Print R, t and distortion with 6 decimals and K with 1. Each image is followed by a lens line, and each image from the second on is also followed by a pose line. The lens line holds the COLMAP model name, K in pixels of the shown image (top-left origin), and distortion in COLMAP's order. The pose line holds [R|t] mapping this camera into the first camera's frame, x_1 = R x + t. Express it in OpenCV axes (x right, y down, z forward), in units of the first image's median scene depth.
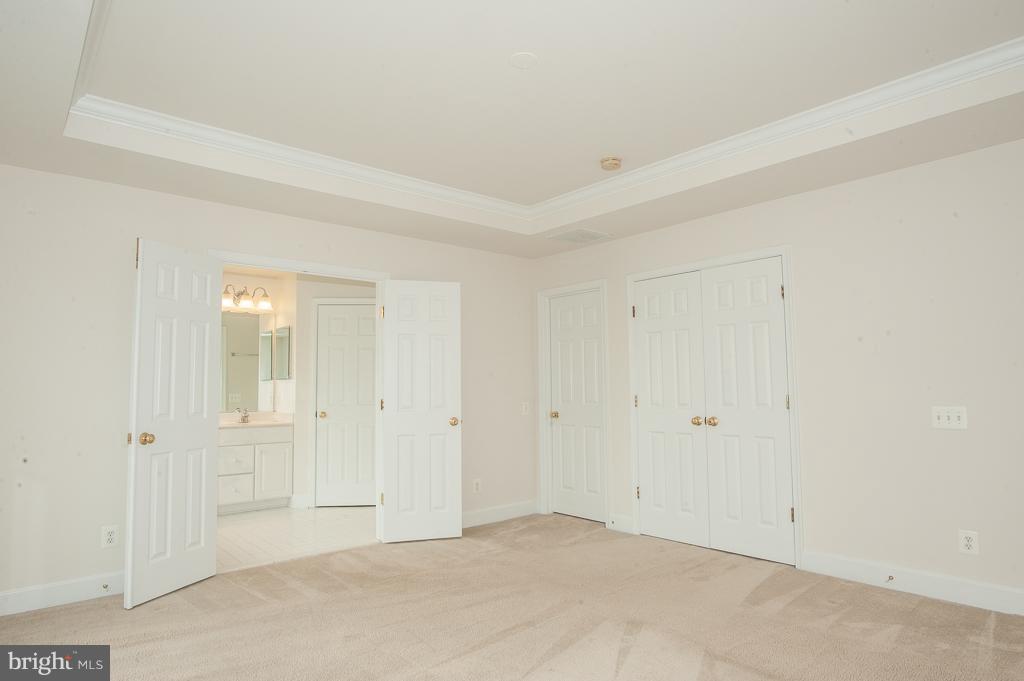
lens RADIAL K [[599.0, 0, 509.8], [0, 599.0, 346.2], [0, 0, 1]] dist [-0.010051, 0.002232]
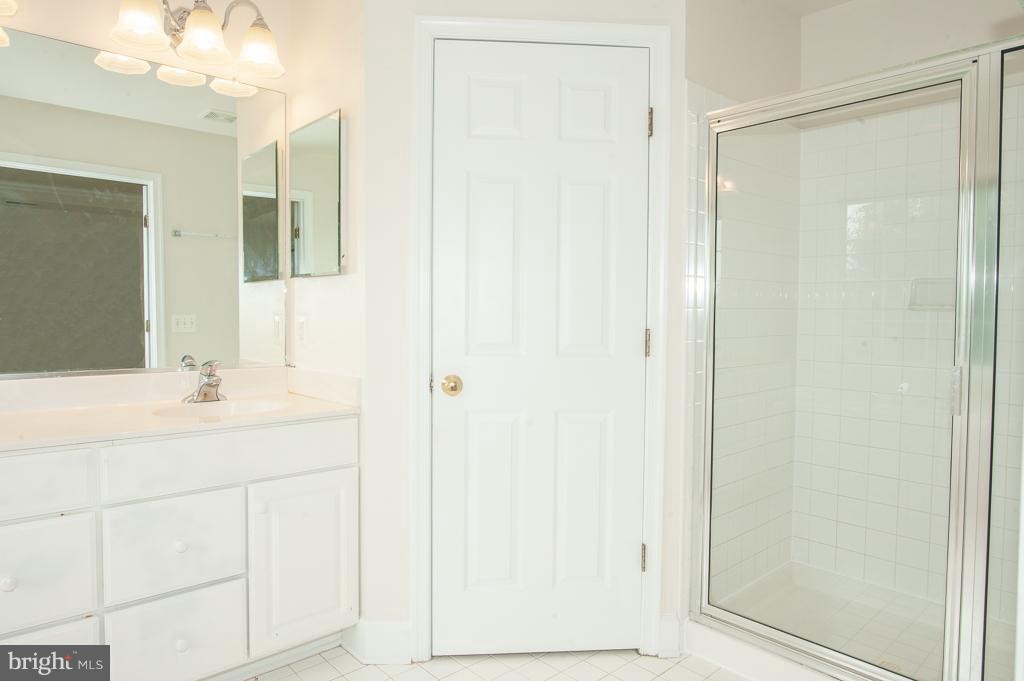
lens RADIAL K [[624.7, 0, 500.7], [0, 624.7, 332.2], [0, 0, 1]] dist [-0.007341, -0.000062]
pose [[0.999293, 0.015107, 0.034430, -0.294226], [-0.018479, 0.994836, 0.099802, 0.050891], [-0.032745, -0.100368, 0.994411, 0.654497]]
